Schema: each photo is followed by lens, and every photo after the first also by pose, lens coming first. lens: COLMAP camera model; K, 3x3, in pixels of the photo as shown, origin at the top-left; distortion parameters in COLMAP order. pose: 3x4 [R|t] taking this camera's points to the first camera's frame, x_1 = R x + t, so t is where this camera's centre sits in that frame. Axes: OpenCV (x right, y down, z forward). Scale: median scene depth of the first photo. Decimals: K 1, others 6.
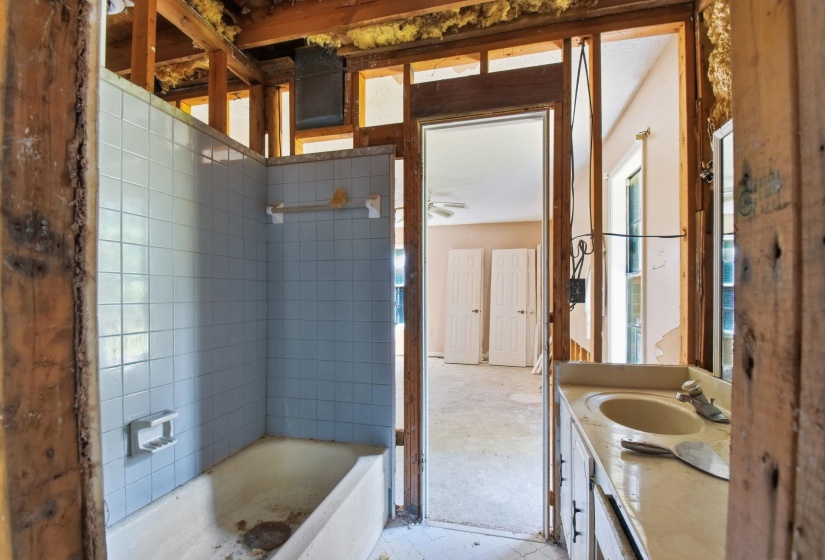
lens RADIAL K [[371.9, 0, 412.5], [0, 371.9, 280.0], [0, 0, 1]] dist [0.014624, -0.022654]
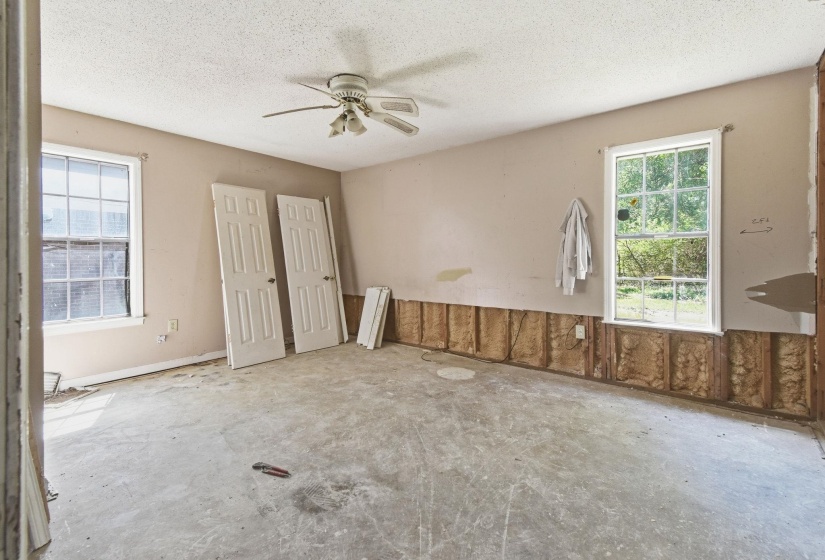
lens RADIAL K [[370.0, 0, 411.9], [0, 370.0, 262.9], [0, 0, 1]] dist [0.038131, -0.000055]
pose [[0.415194, -0.008144, 0.909697, -0.539668], [-0.028851, 0.999339, 0.022115, 0.042963], [-0.909275, -0.035427, 0.414684, 0.762438]]
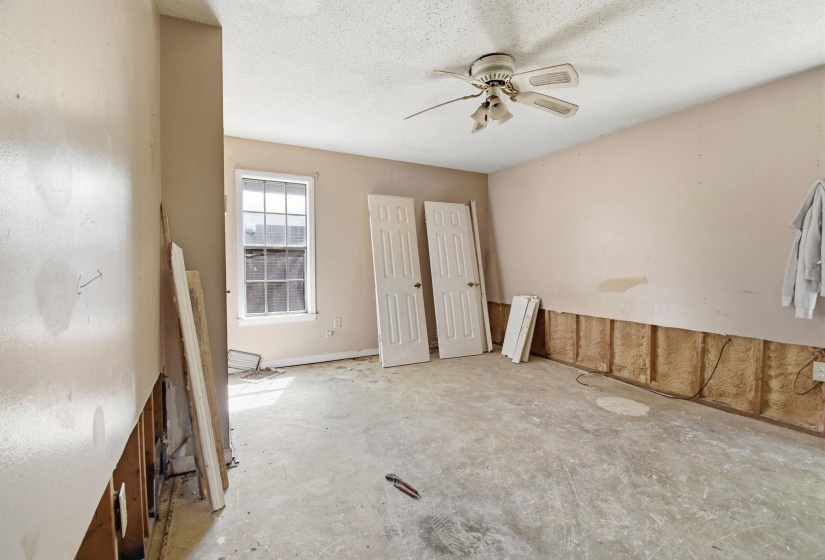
lens RADIAL K [[361.6, 0, 414.9], [0, 361.6, 278.0], [0, 0, 1]] dist [0.013430, -0.023338]
pose [[0.735302, -0.021342, 0.677404, -0.461441], [-0.026806, 0.997806, 0.060534, 0.042337], [-0.677209, -0.062669, 0.733117, 0.796581]]
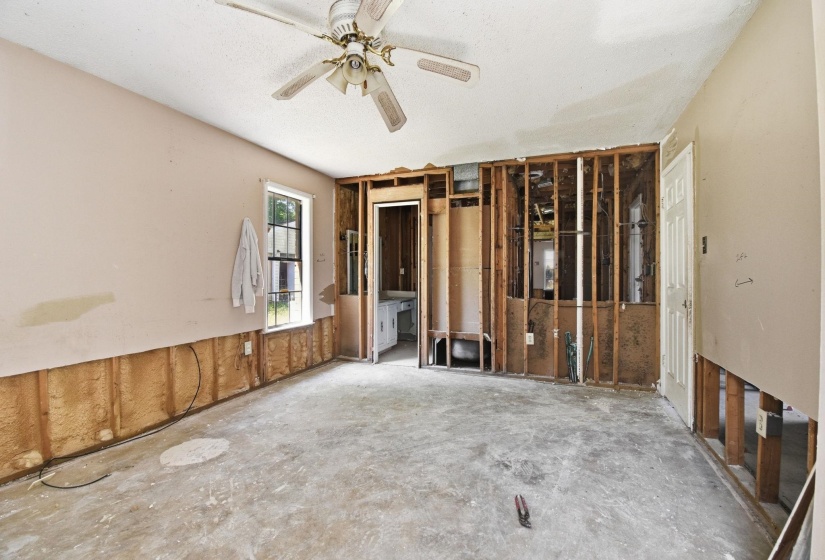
lens RADIAL K [[371.9, 0, 412.5], [0, 371.9, 280.0], [0, 0, 1]] dist [0.014624, -0.022654]
pose [[-0.992028, 0.003672, 0.125966, -0.100998], [0.001386, 0.999833, -0.018226, 0.065137], [-0.126012, -0.017906, -0.991867, 1.576206]]
